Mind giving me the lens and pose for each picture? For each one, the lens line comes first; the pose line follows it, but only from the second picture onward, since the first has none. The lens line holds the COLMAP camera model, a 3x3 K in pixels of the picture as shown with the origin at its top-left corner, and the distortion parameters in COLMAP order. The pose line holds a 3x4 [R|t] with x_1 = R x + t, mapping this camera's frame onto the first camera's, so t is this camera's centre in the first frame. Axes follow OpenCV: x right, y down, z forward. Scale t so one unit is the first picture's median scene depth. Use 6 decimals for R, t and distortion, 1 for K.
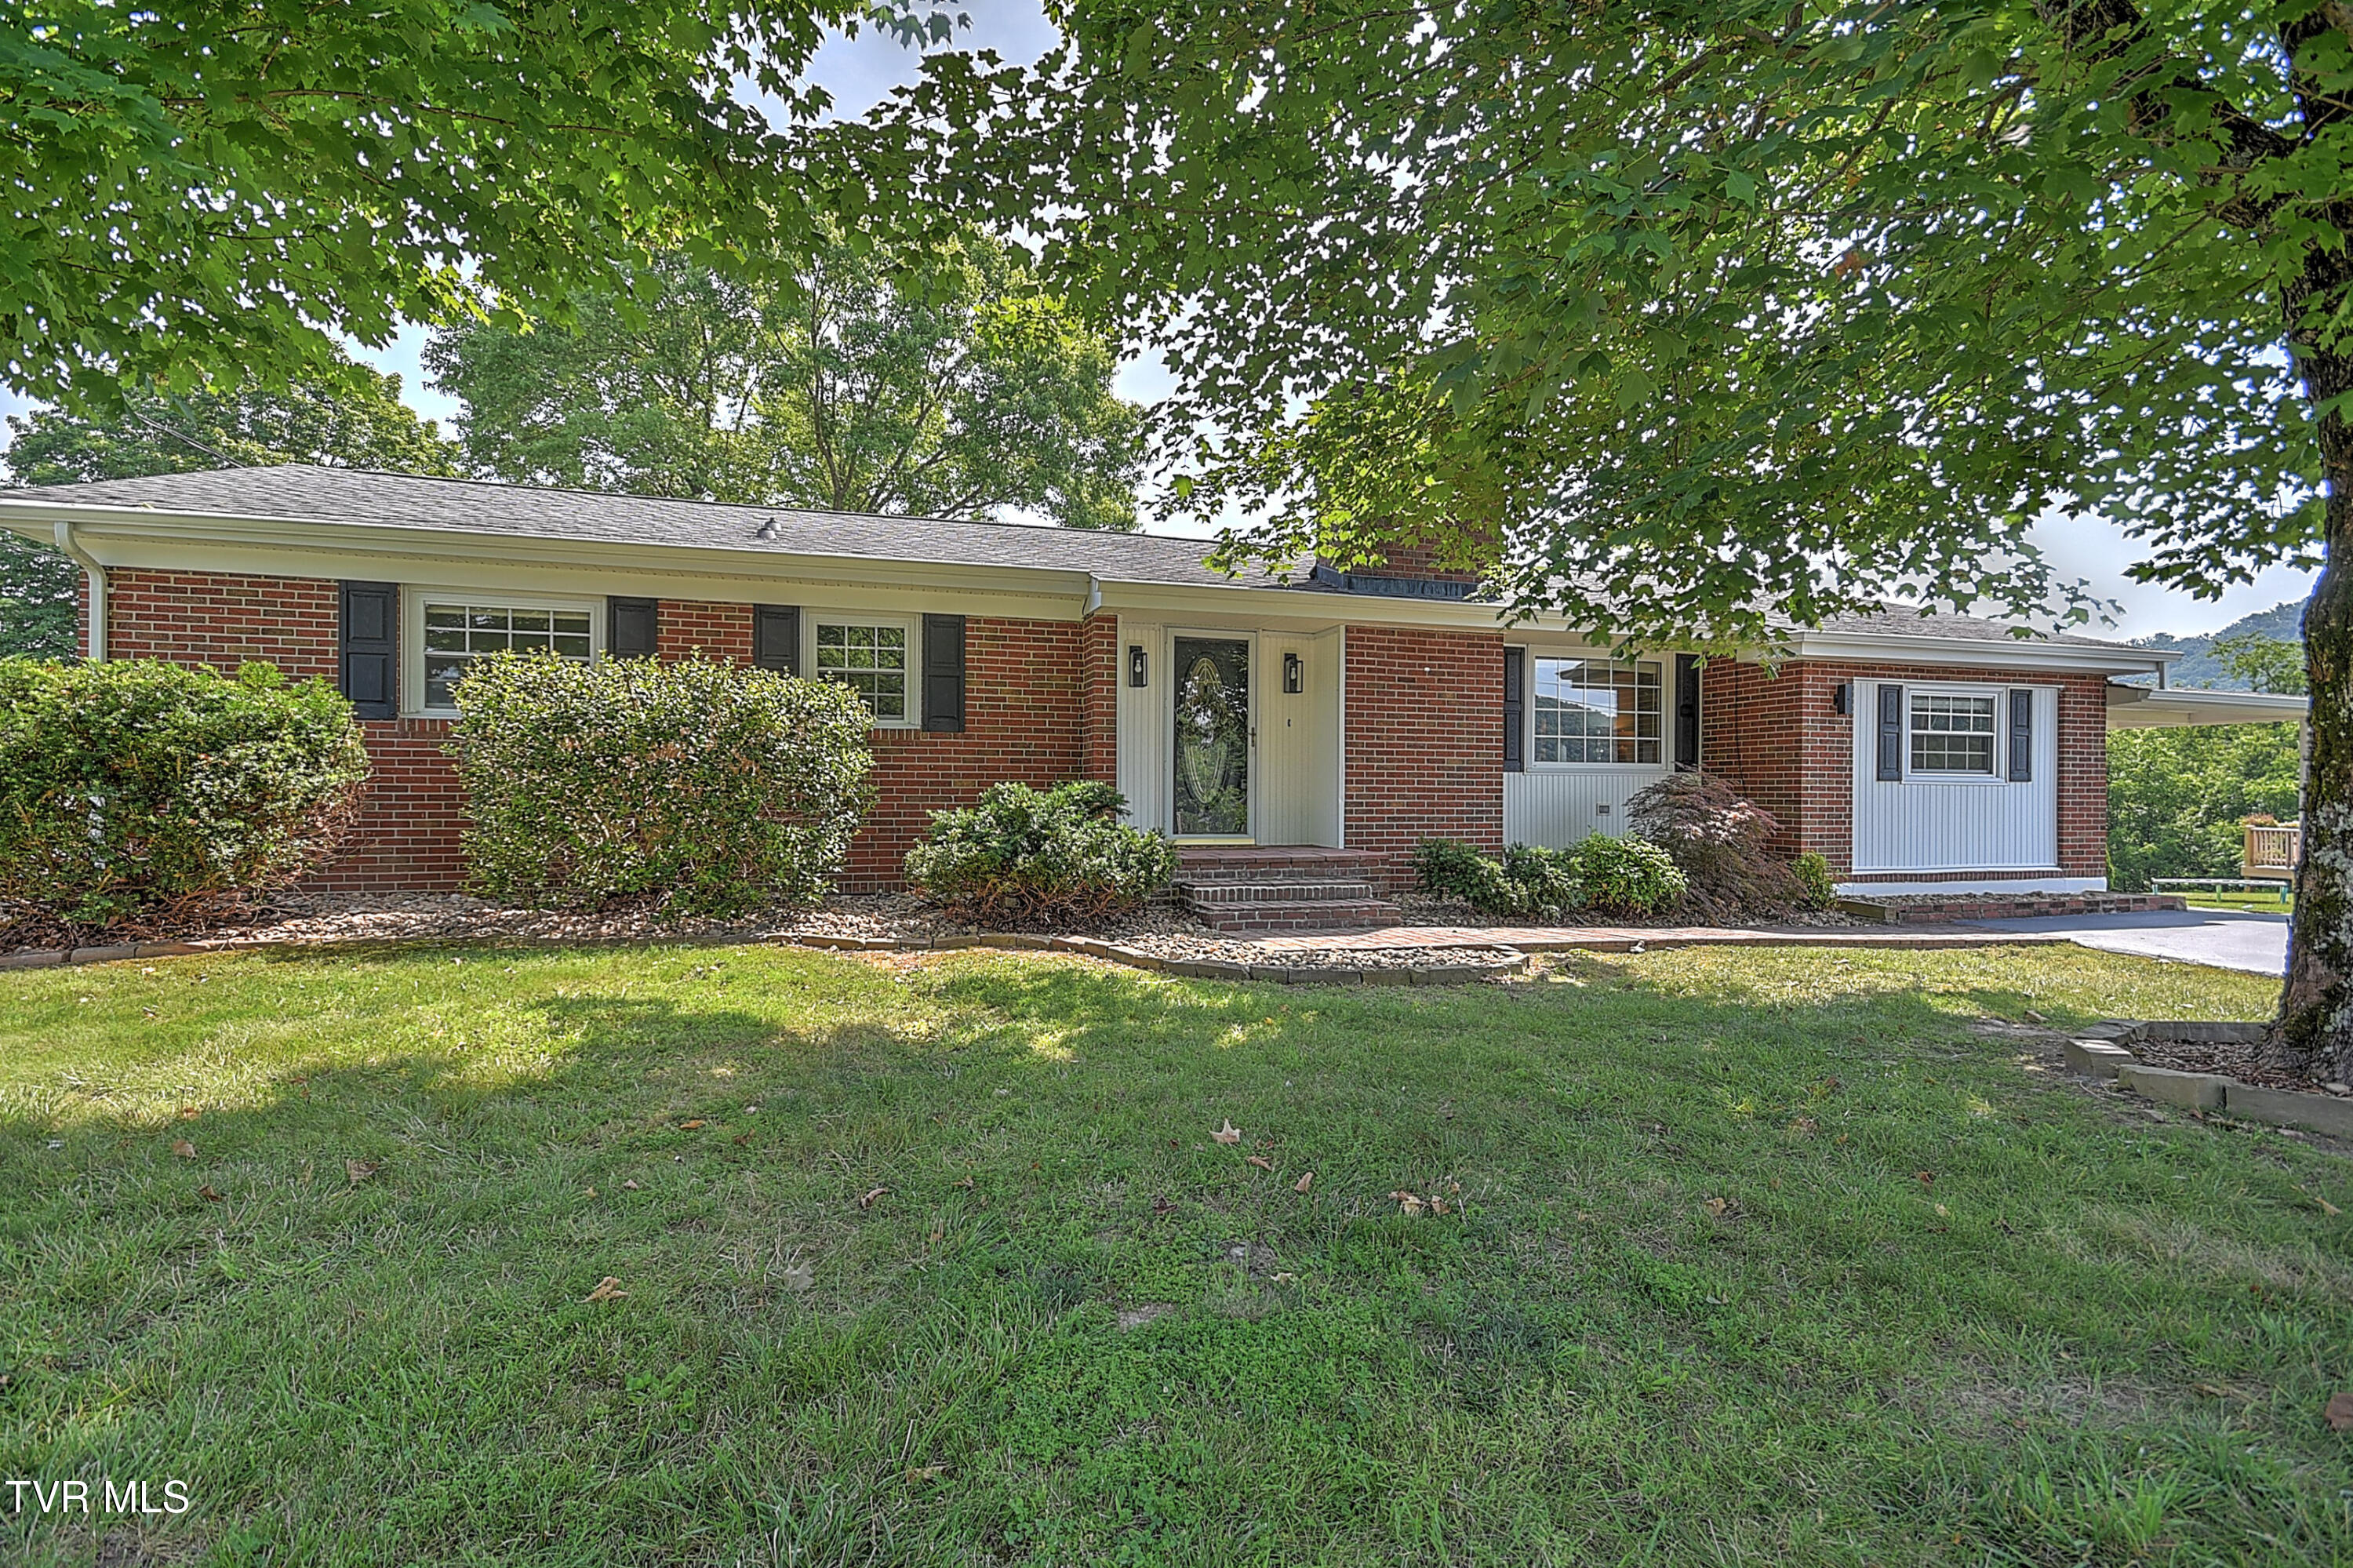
lens RADIAL K [[1112.3, 0, 1176.5], [0, 1112.3, 784.0], [0, 0, 1]] dist [0.031876, -0.012752]
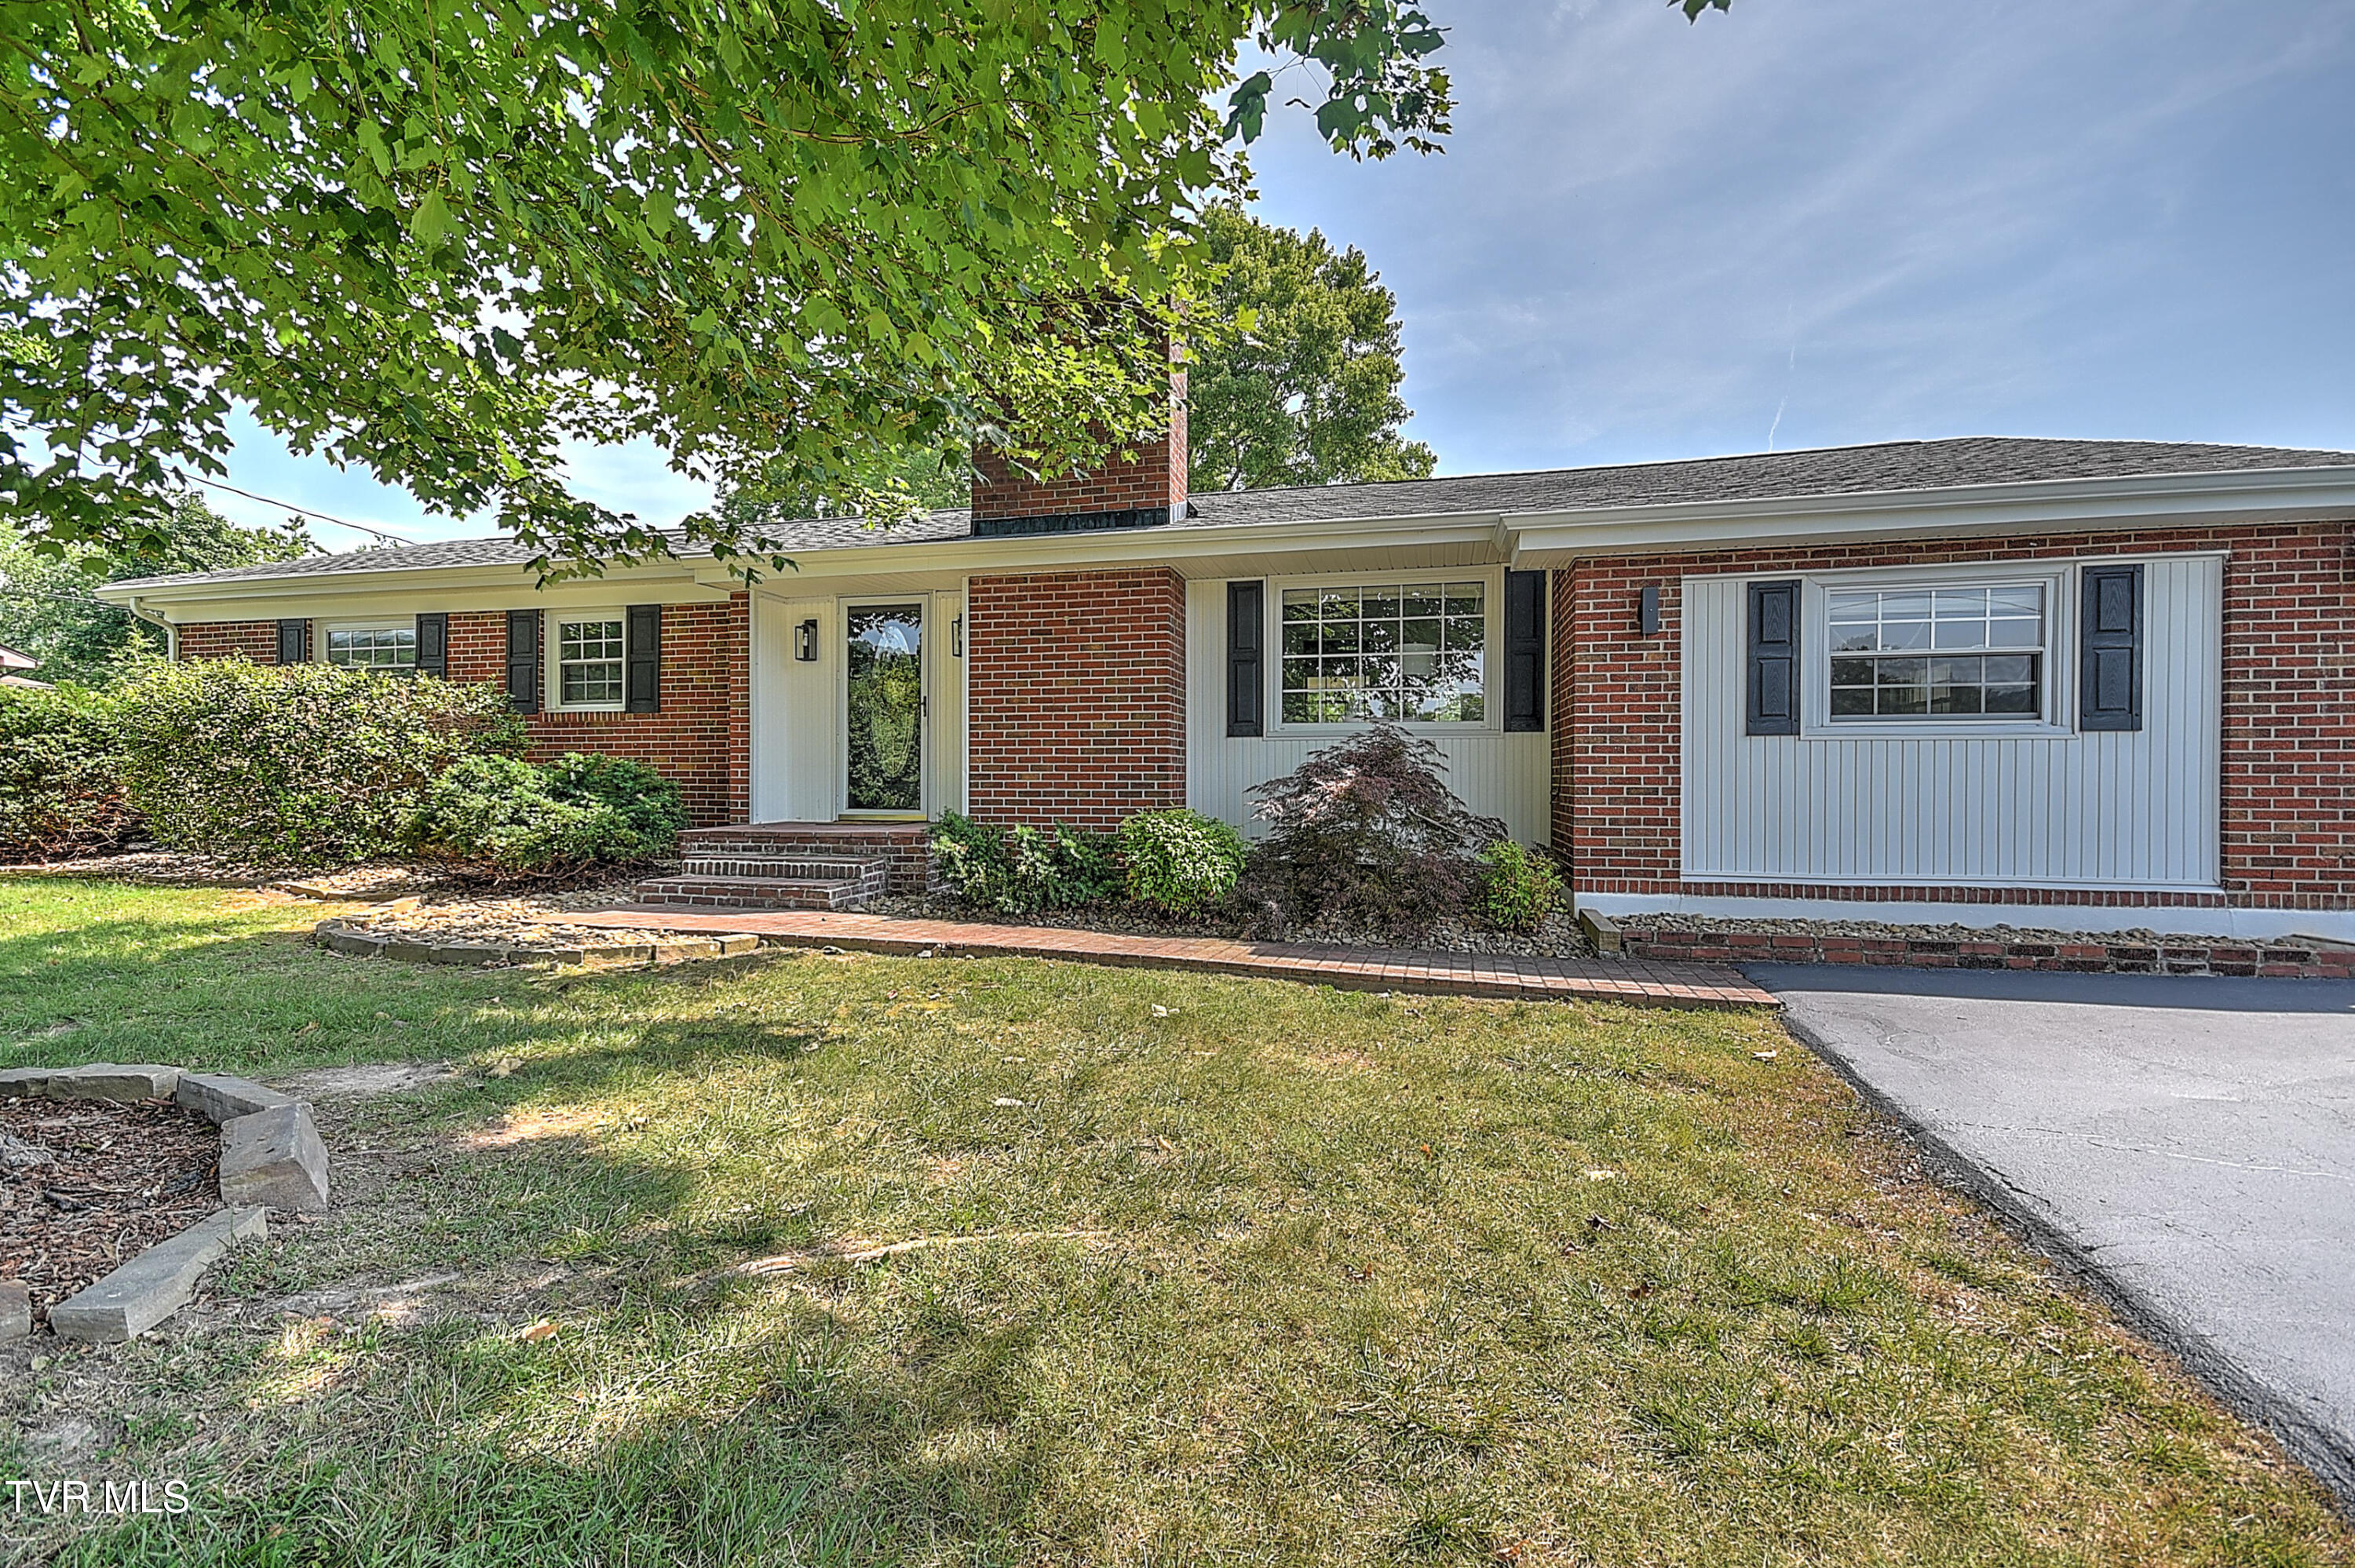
lens RADIAL K [[1088.8, 0, 1177.5], [0, 1088.8, 784.0], [0, 0, 1]] dist [0.014059, 0.000233]
pose [[0.849033, -0.003974, -0.528325, 0.800250], [0.008383, 0.999947, 0.005951, 0.021359], [0.528273, -0.009481, 0.849021, 0.366865]]
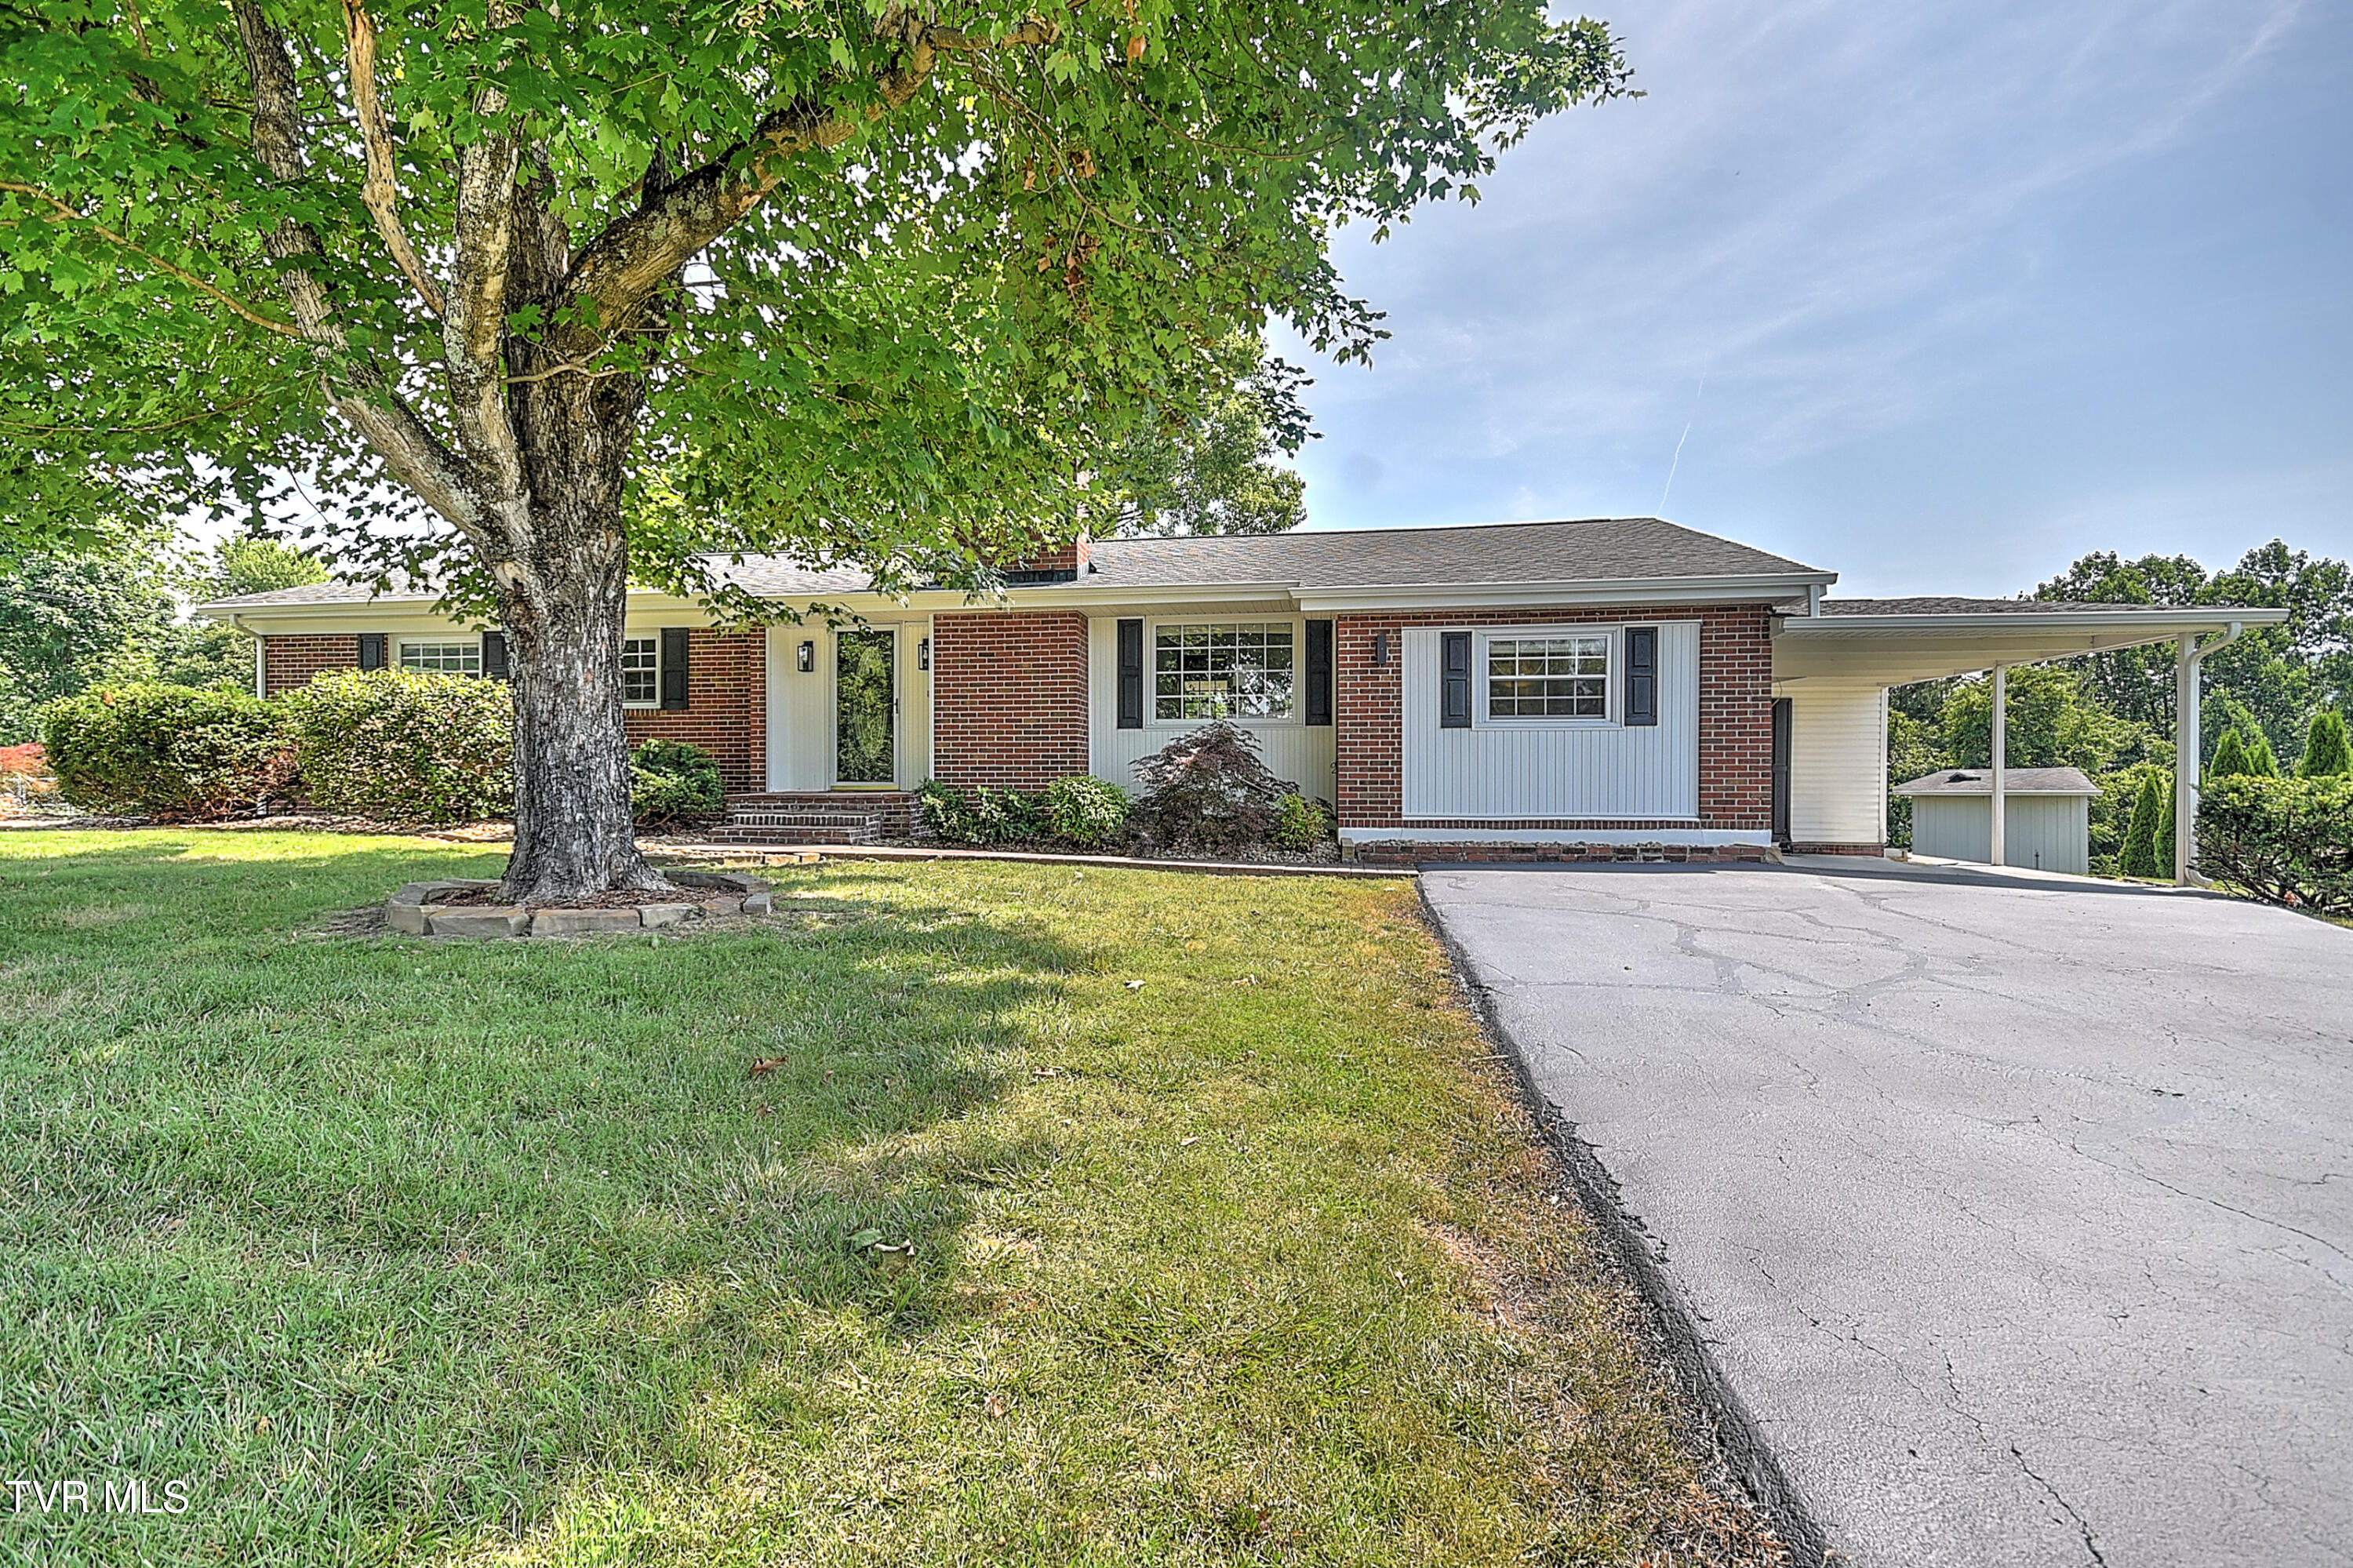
lens RADIAL K [[1112.3, 0, 1176.5], [0, 1112.3, 784.0], [0, 0, 1]] dist [0.031876, -0.012752]
pose [[0.894527, -0.003936, -0.446997, 1.015901], [0.010106, 0.999884, 0.011419, 0.039658], [0.446900, -0.014732, 0.894463, -0.004442]]
